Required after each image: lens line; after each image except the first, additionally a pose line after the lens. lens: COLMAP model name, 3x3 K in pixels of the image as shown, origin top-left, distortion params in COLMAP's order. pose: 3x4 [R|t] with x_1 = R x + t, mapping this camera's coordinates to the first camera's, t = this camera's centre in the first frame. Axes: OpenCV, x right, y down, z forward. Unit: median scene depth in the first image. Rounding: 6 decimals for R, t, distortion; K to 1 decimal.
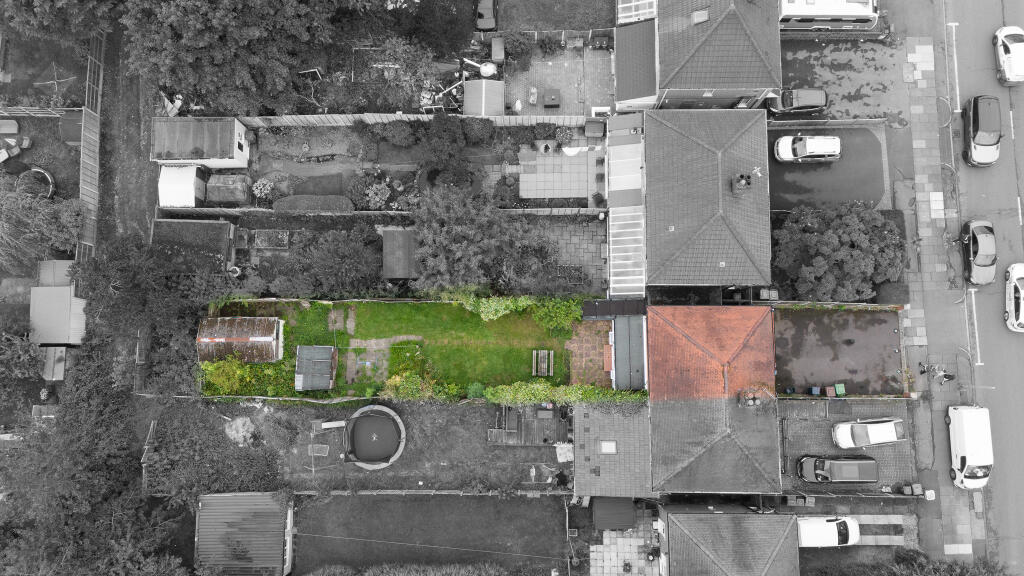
lens RADIAL K [[747.9, 0, 512.0], [0, 747.9, 288.0], [0, 0, 1]] dist [0.090231, -0.092158]
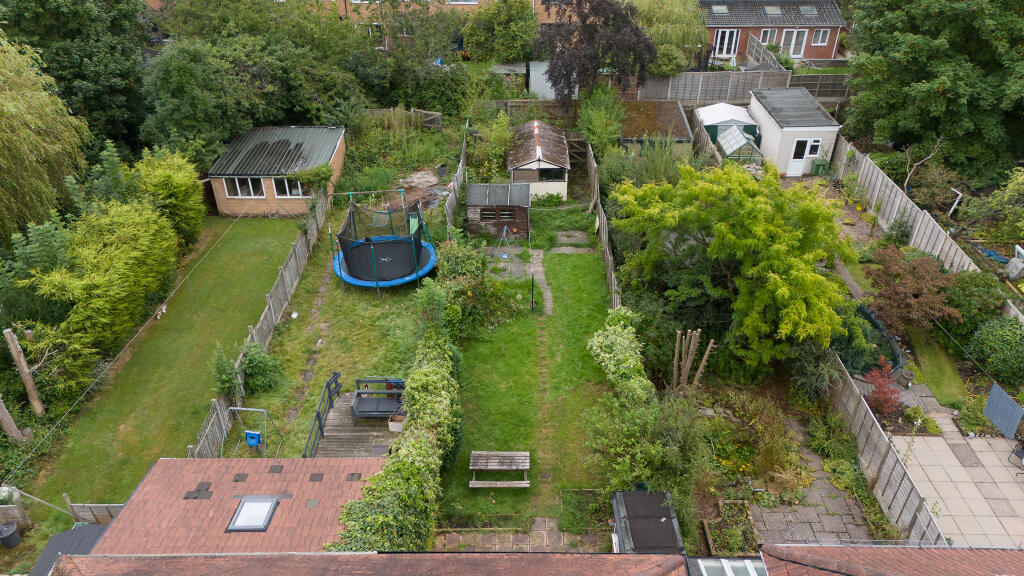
lens RADIAL K [[747.9, 0, 512.0], [0, 747.9, 288.0], [0, 0, 1]] dist [0.090231, -0.092158]
pose [[-0.002271, 0.565324, -0.824866, 0.330240], [-0.992286, 0.100965, 0.071929, 0.052444], [0.123946, 0.818666, 0.560734, 0.672850]]
